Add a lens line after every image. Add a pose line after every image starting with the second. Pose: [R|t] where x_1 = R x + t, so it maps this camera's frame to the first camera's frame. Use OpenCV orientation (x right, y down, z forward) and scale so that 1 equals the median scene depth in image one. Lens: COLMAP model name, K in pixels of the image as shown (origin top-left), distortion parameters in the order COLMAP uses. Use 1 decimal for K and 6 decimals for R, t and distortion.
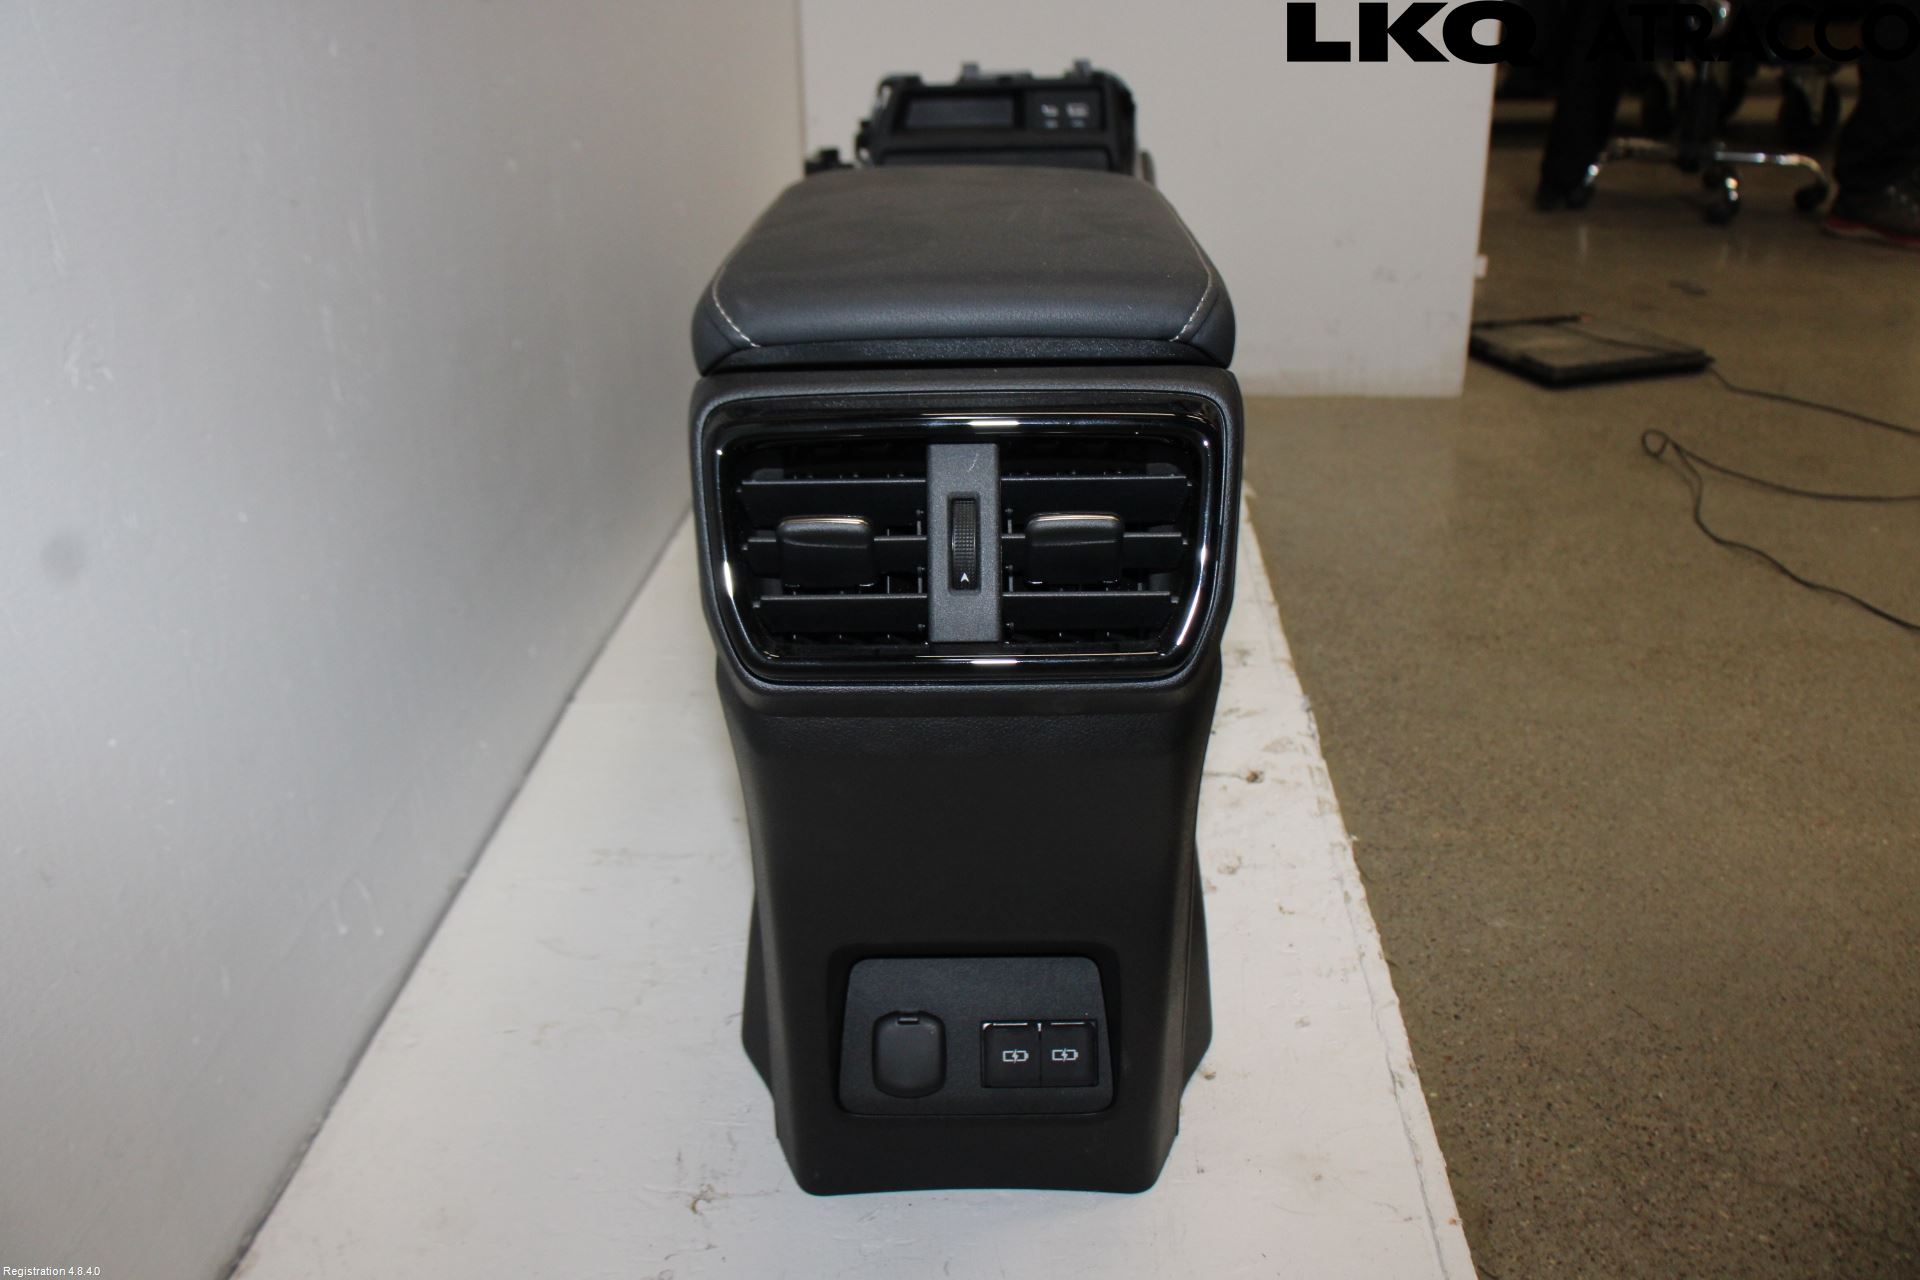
lens RADIAL K [[1557.2, 0, 960.0], [0, 1557.2, 640.0], [0, 0, 1]] dist [-0.180430, 0.145700]
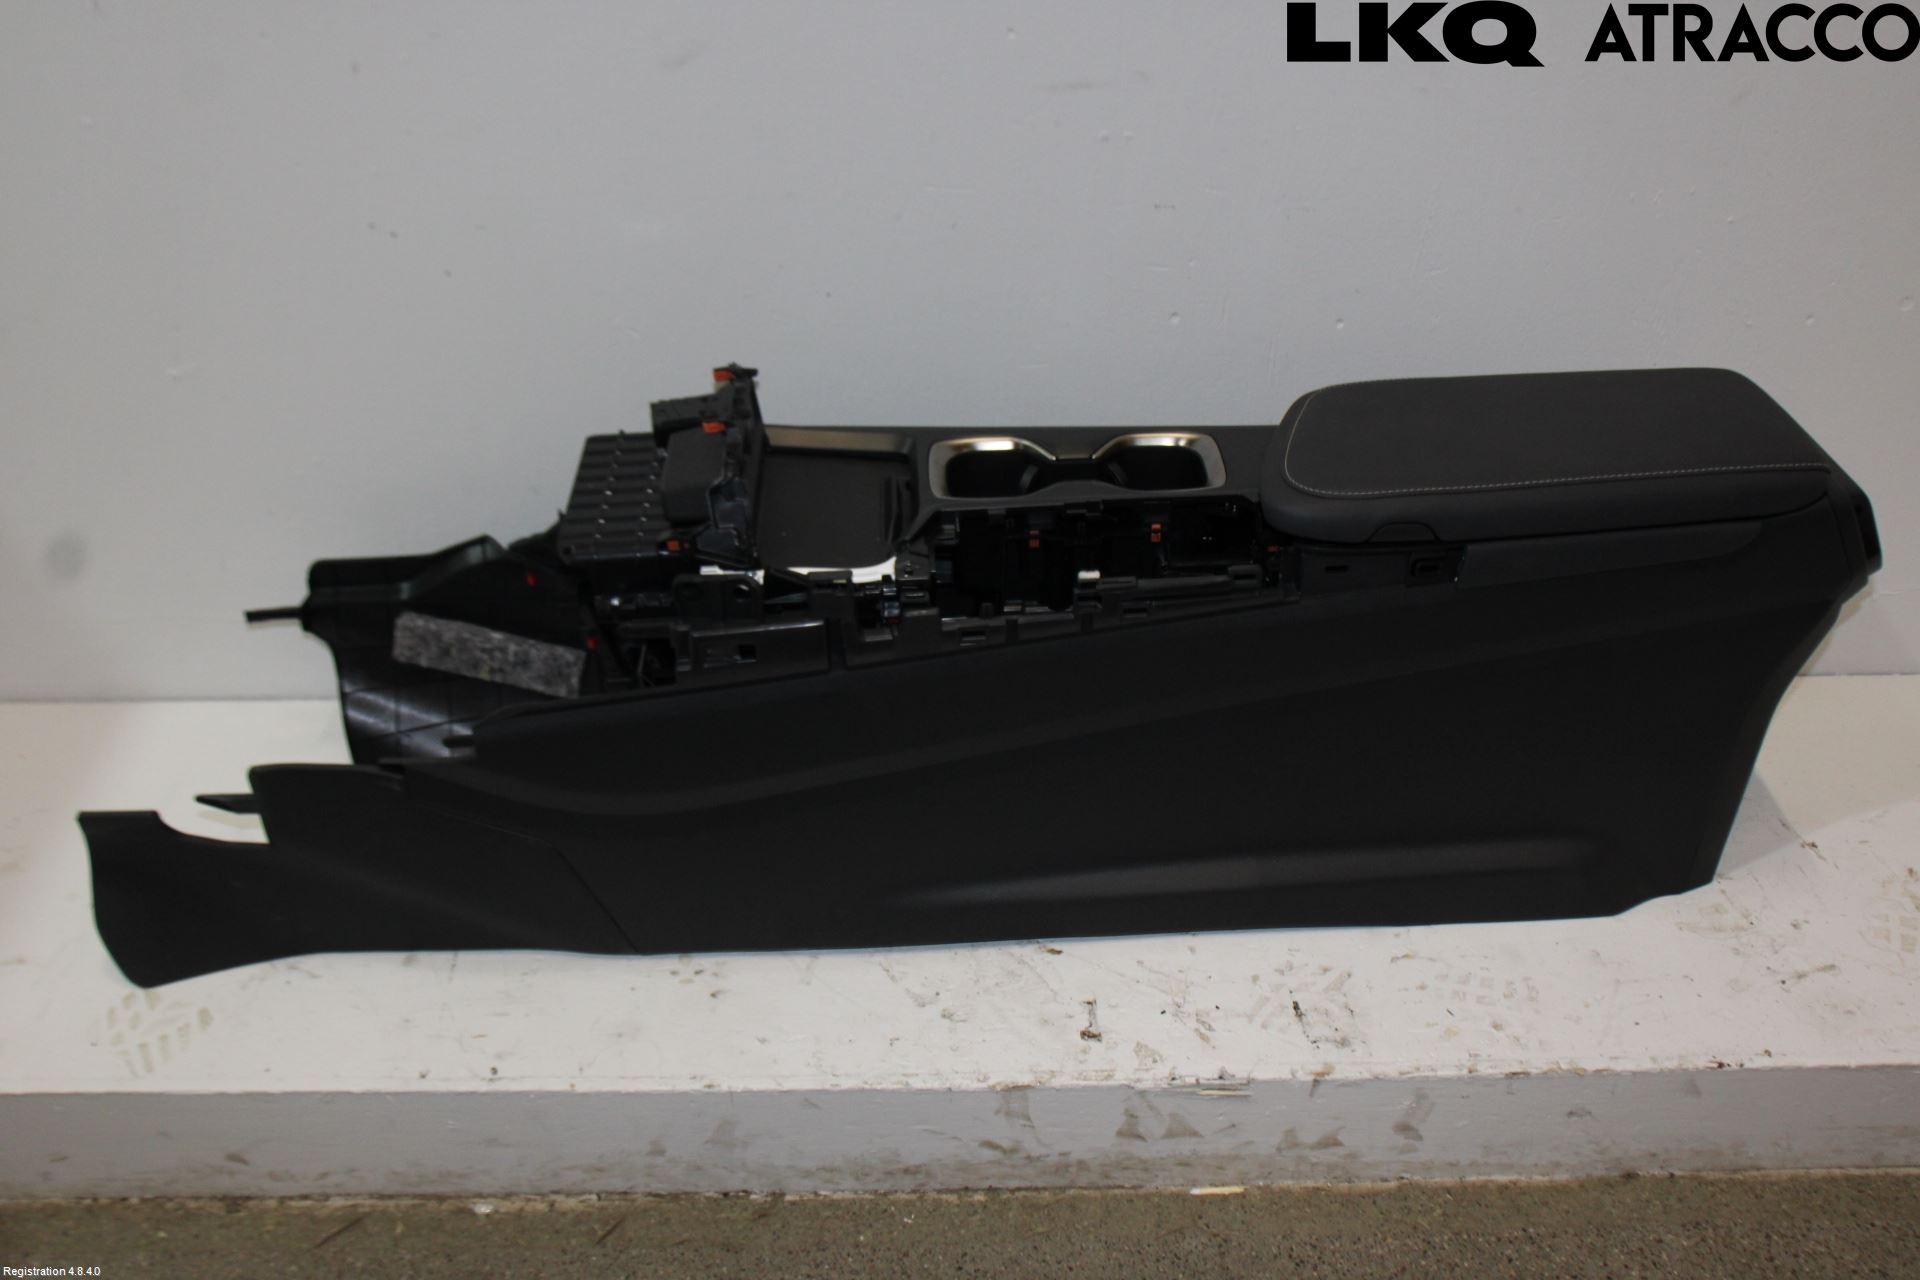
lens RADIAL K [[1893.3, 0, 960.0], [0, 1893.3, 640.0], [0, 0, 1]] dist [-0.133014, 0.210641]
pose [[0.084496, 0.535673, -0.840188, 1.395892], [-0.417977, 0.784486, 0.458124, -0.868601], [0.904519, 0.312470, 0.290185, 0.457409]]
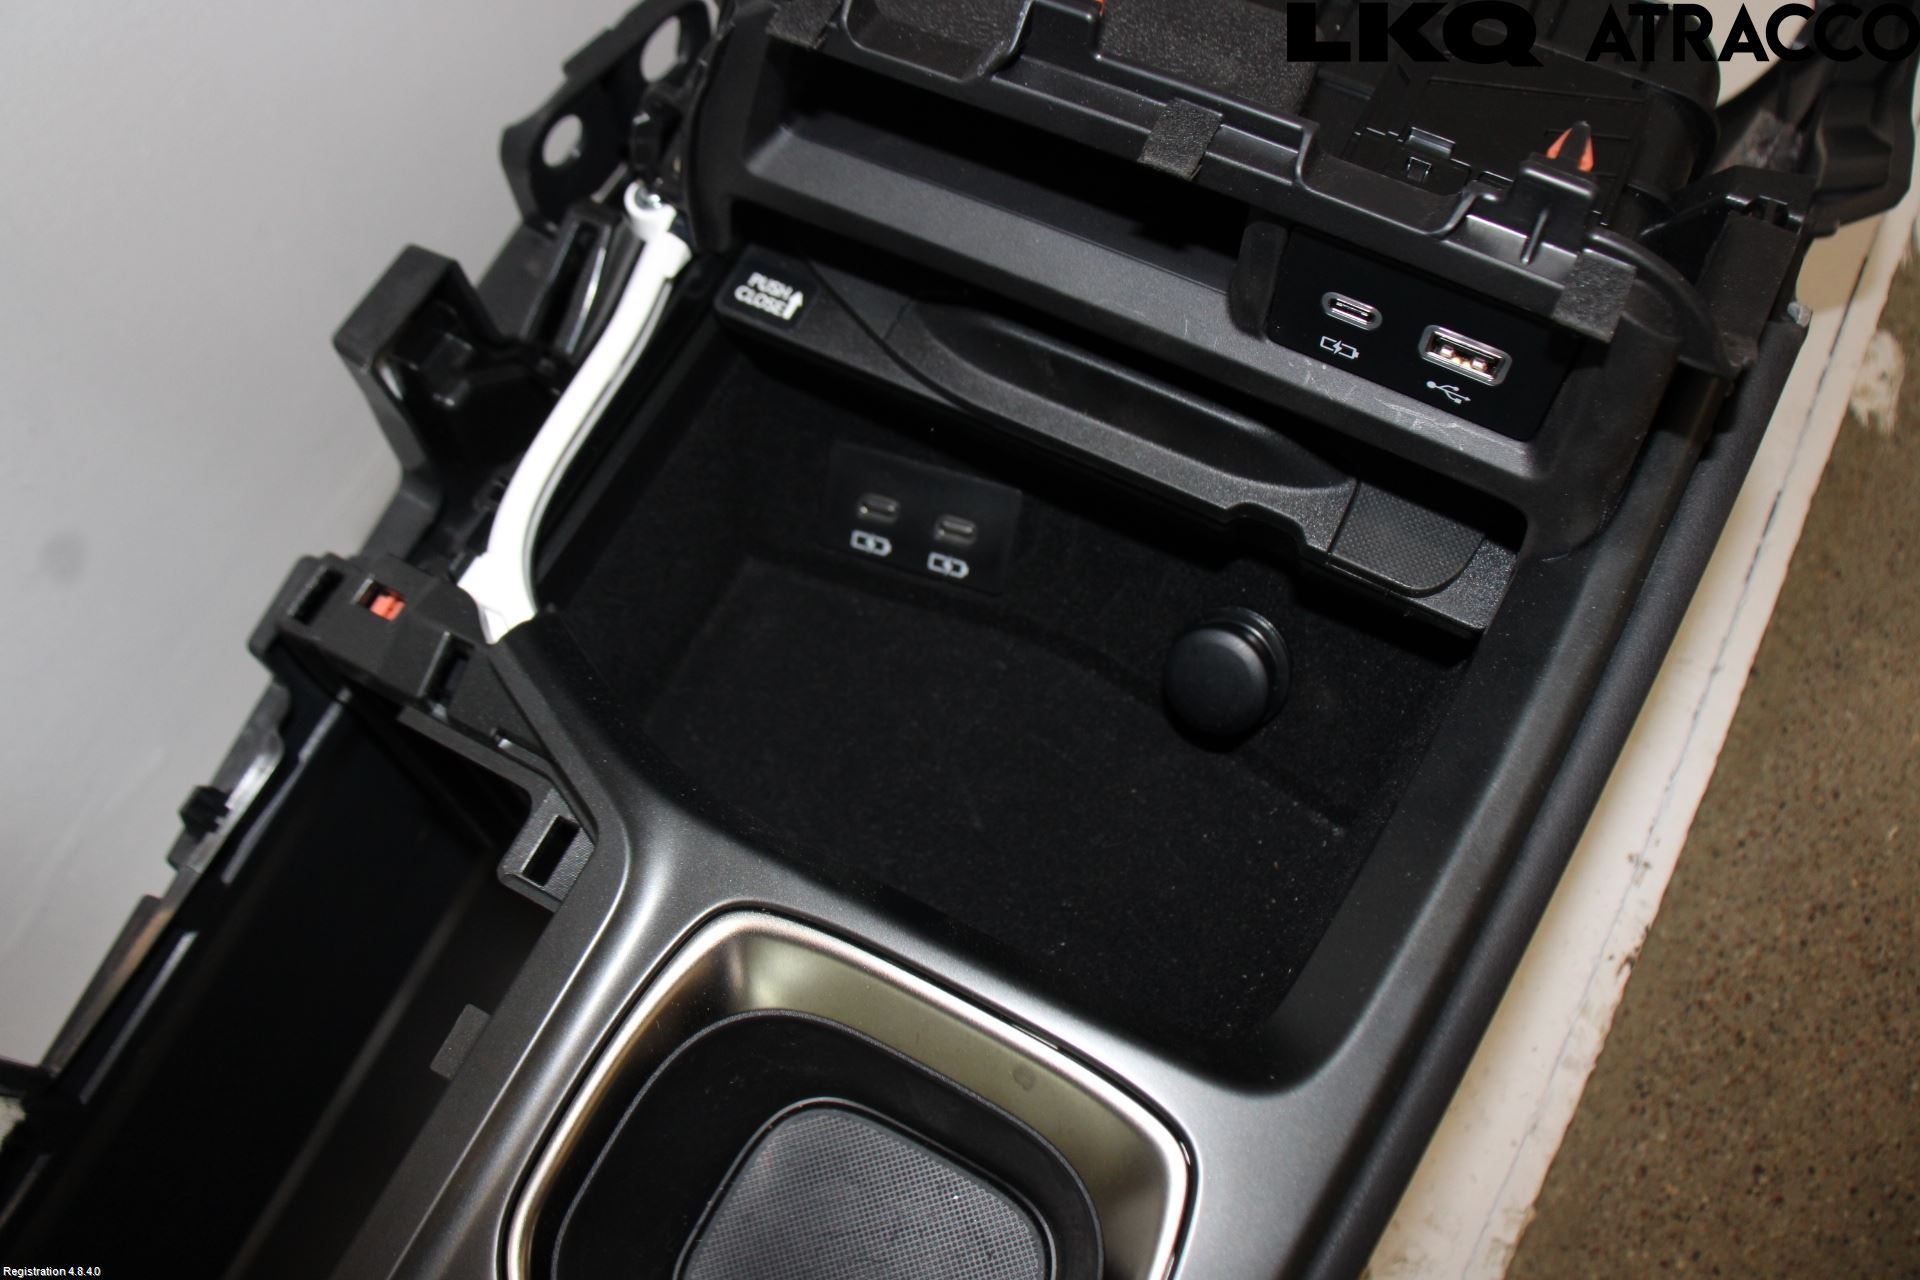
lens RADIAL K [[1557.2, 0, 960.0], [0, 1557.2, 640.0], [0, 0, 1]] dist [-0.180430, 0.145700]
pose [[0.897860, 0.395612, -0.193233, 0.102158], [-0.157123, 0.697898, 0.698750, -0.656269], [0.411291, -0.597018, 0.688774, 1.117339]]
